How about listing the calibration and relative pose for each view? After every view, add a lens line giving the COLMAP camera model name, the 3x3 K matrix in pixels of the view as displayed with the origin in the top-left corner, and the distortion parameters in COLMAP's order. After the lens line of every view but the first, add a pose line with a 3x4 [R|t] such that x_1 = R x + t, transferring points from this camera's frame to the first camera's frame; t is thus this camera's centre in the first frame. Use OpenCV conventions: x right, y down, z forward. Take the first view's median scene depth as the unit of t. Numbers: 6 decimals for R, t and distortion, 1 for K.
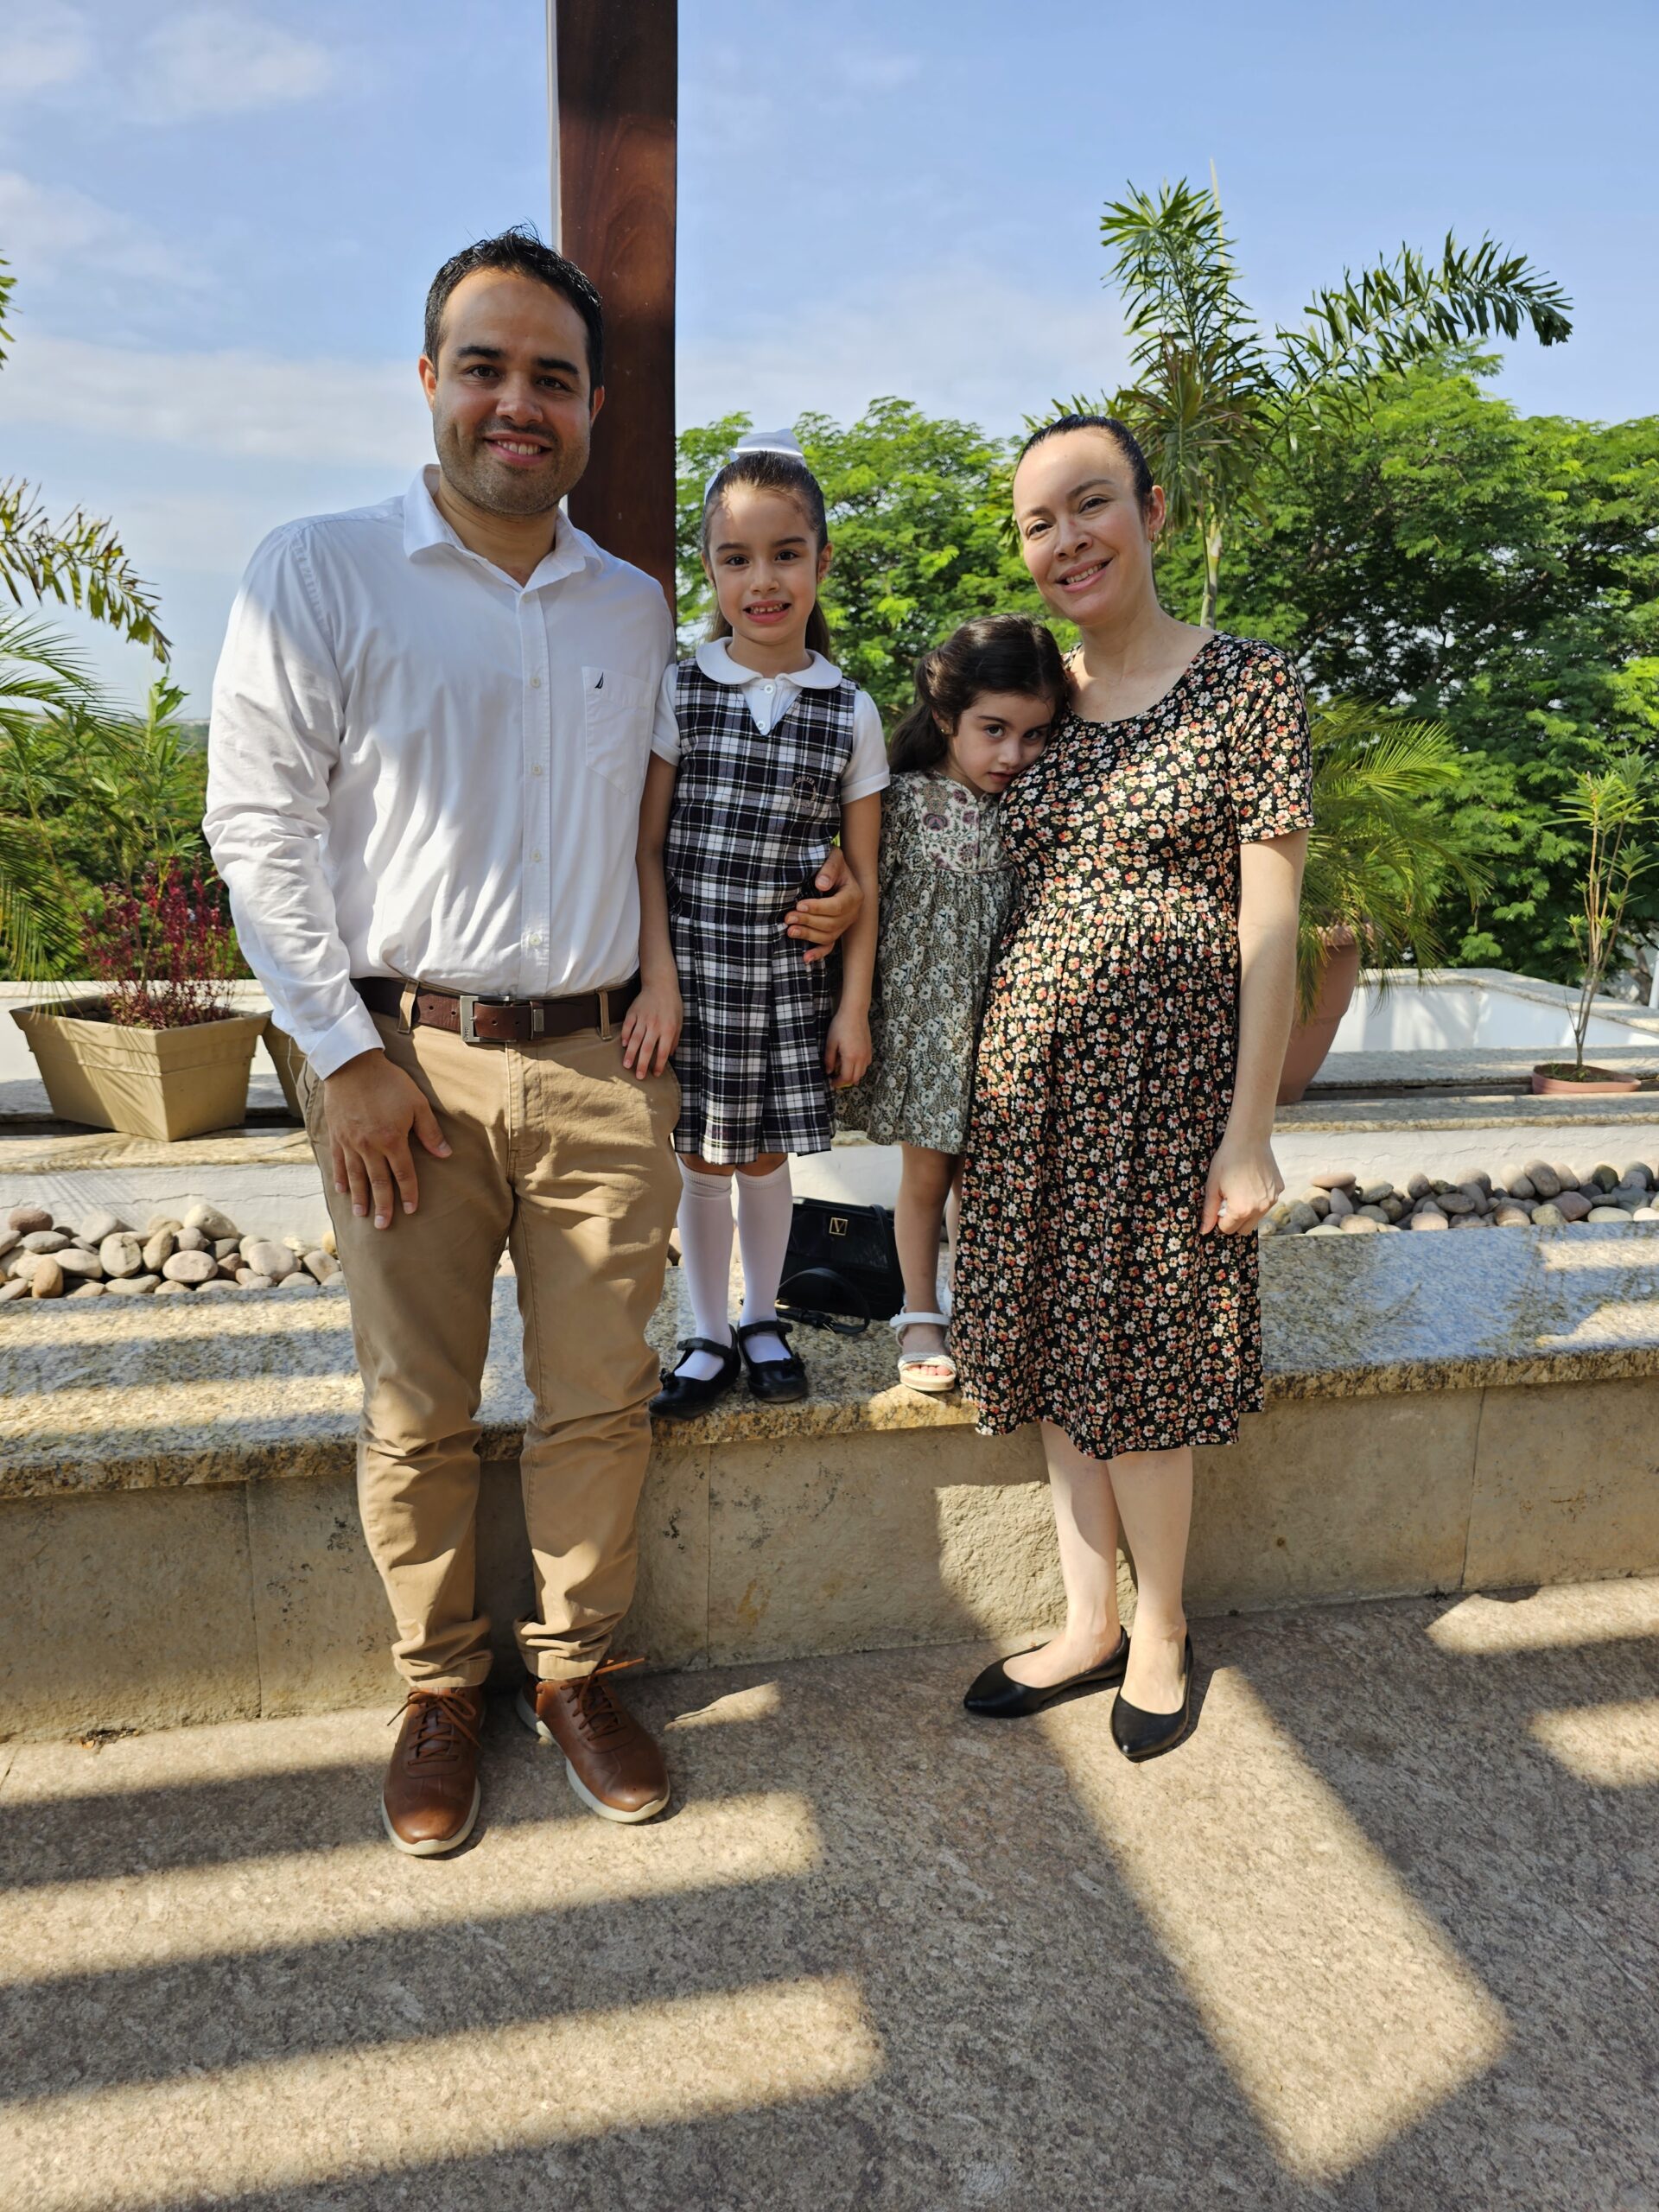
lens RADIAL K [[1501.0, 0, 814.4], [0, 1501.0, 1114.6], [0, 0, 1]] dist [0.033501, -0.026772]
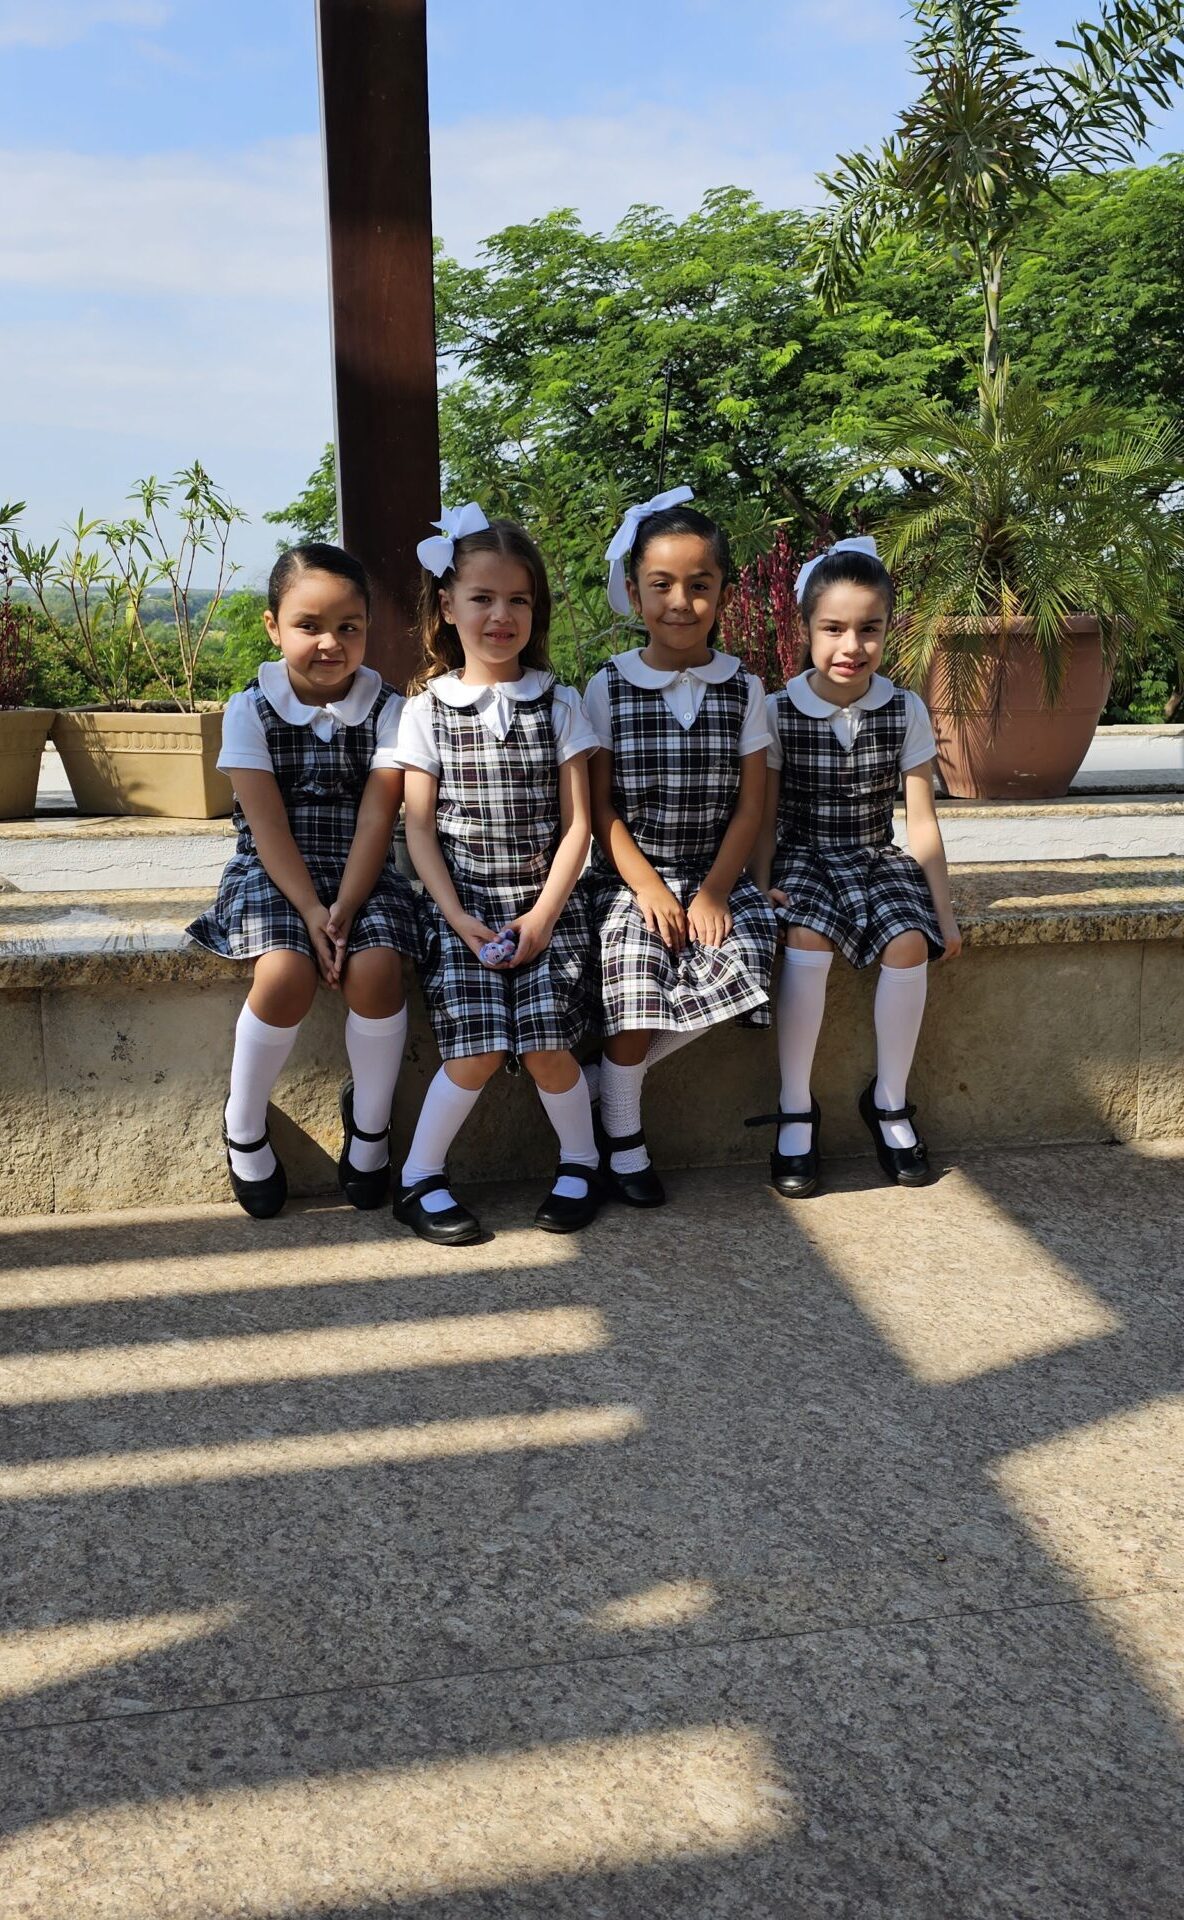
lens RADIAL K [[1722.9, 0, 681.5], [0, 1722.9, 965.6], [0, 0, 1]] dist [0.048343, -0.025724]
pose [[0.999704, -0.024008, -0.003962, 0.080352], [0.023862, 0.999159, -0.033358, 0.174291], [0.004760, 0.033253, 0.999436, -0.216576]]
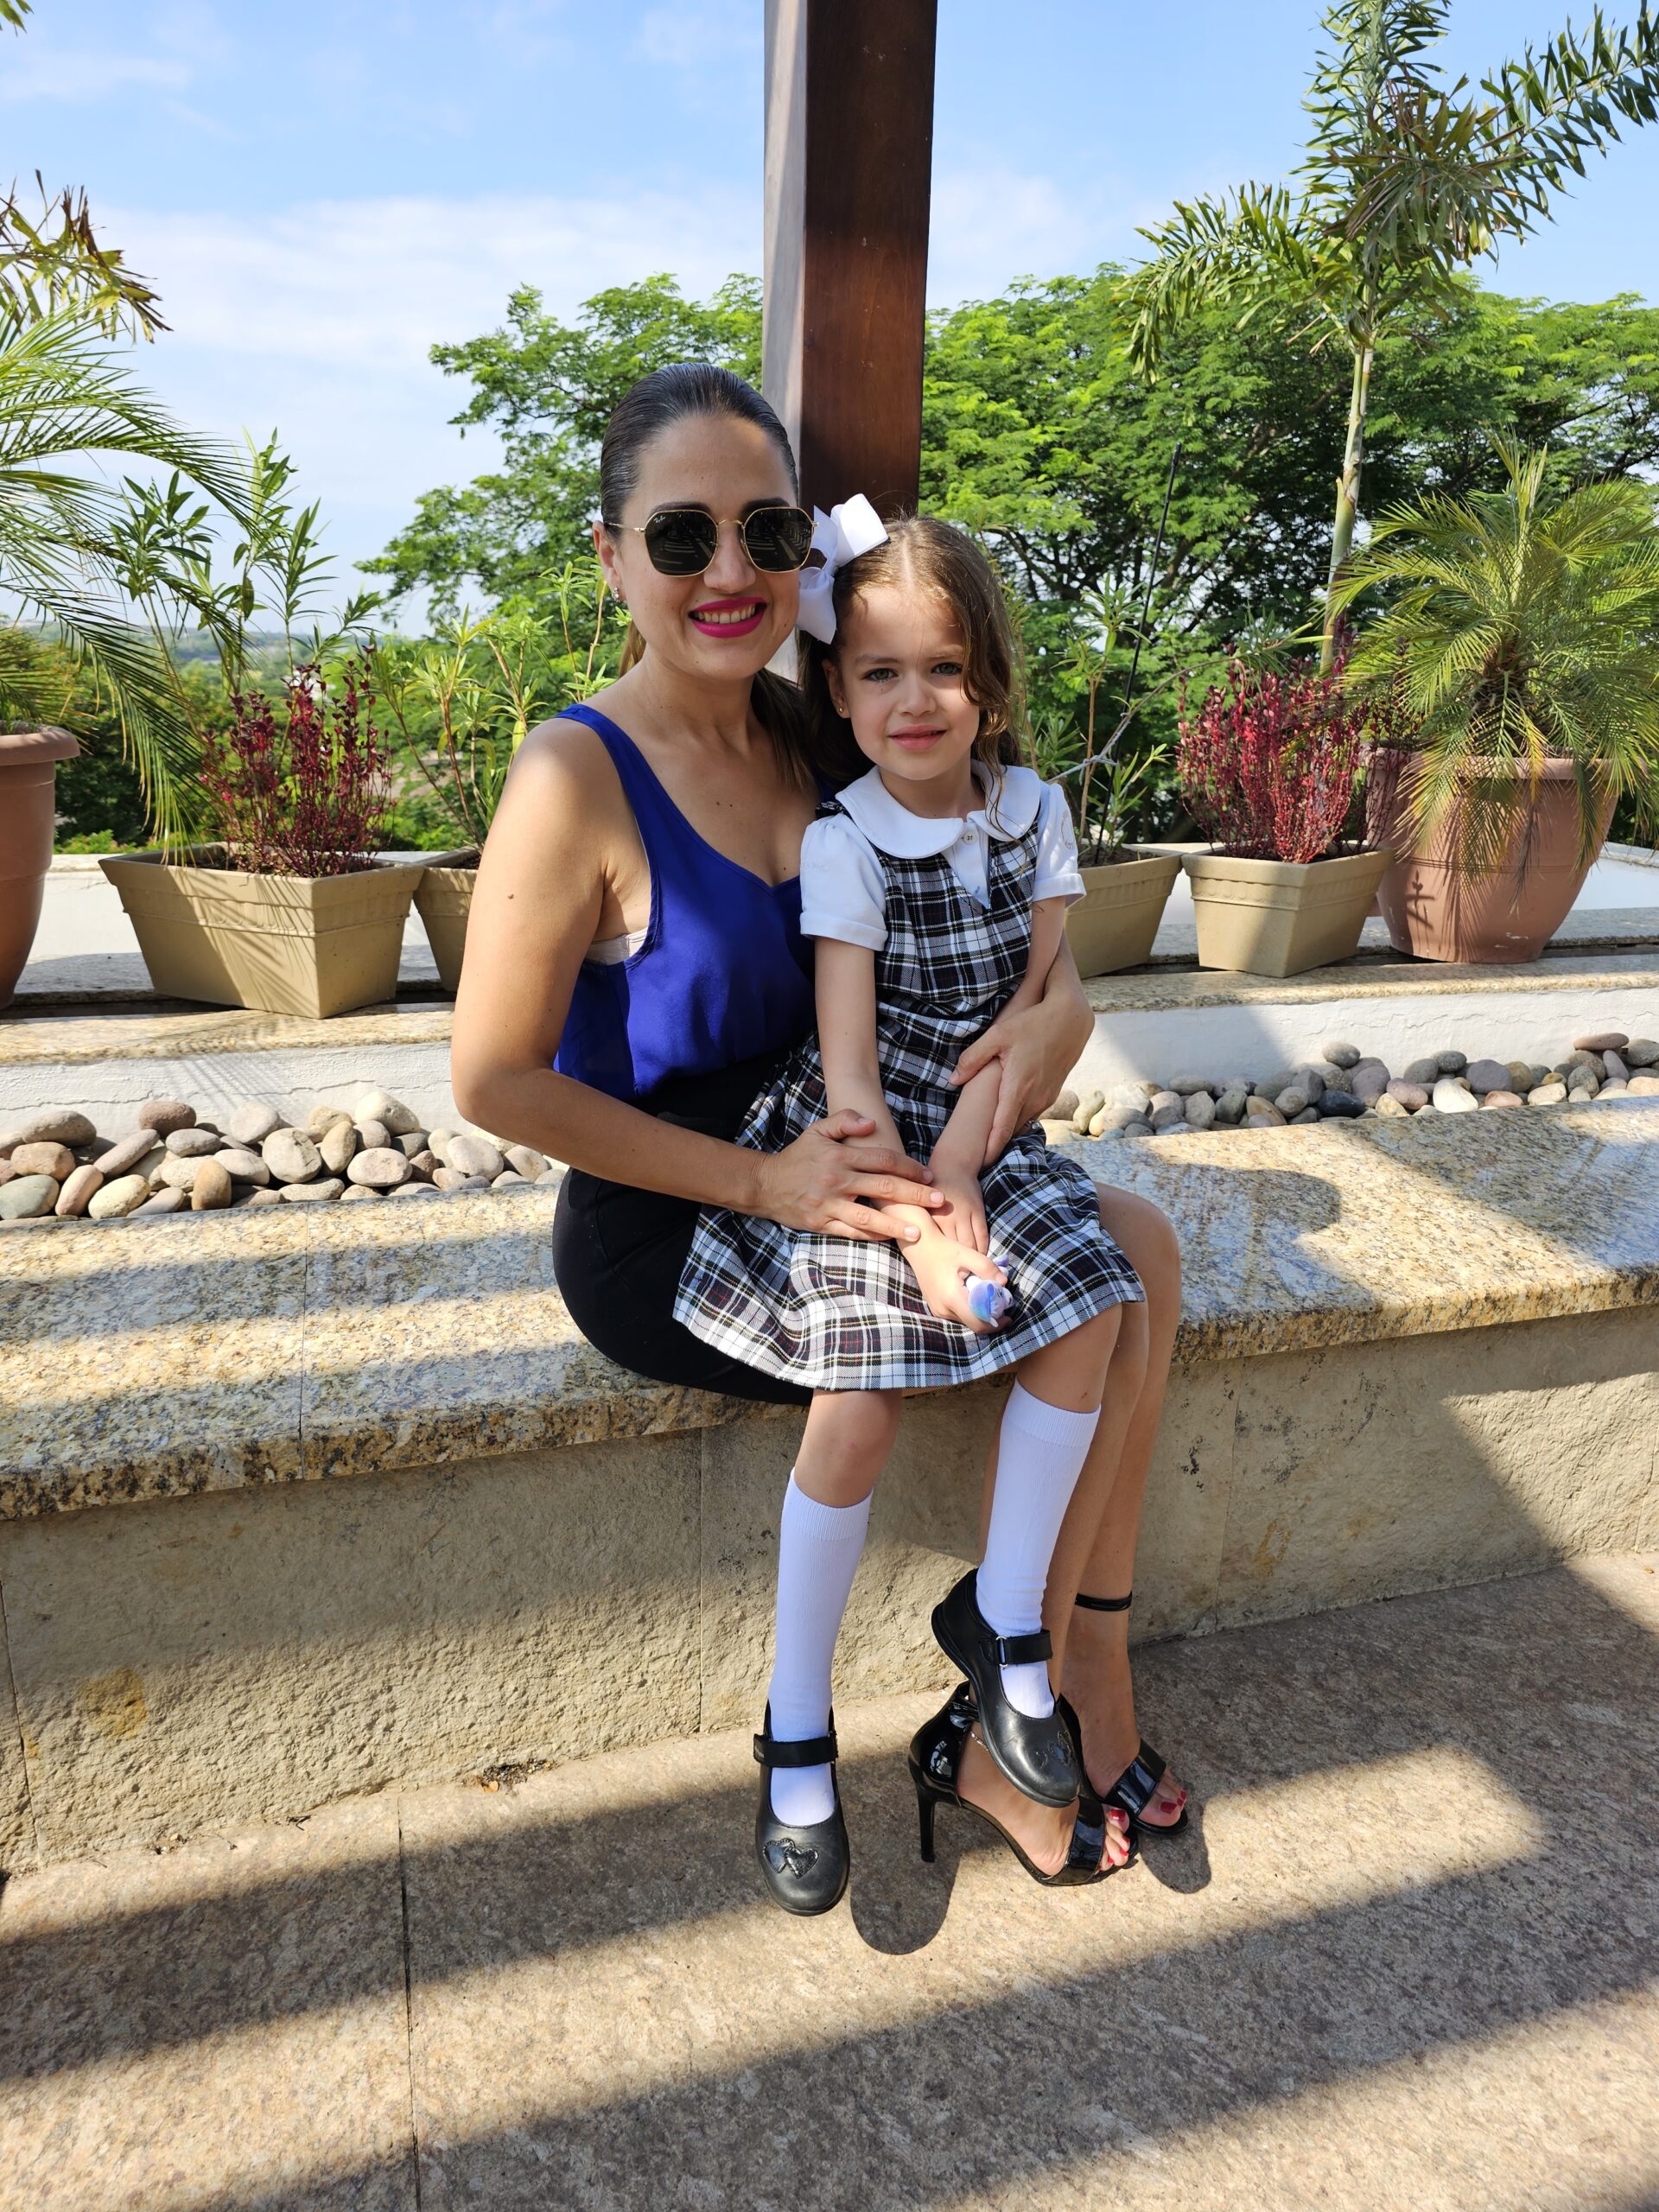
lens RADIAL K [[1501.0, 0, 830.1], [0, 1501.0, 1097.6], [0, 0, 1]] dist [0.033501, -0.026772]
pose [[0.994976, -0.025898, 0.096708, -0.240561], [0.021484, 0.998692, 0.046401, 0.029843], [-0.097784, -0.044090, 0.994231, 0.165638]]
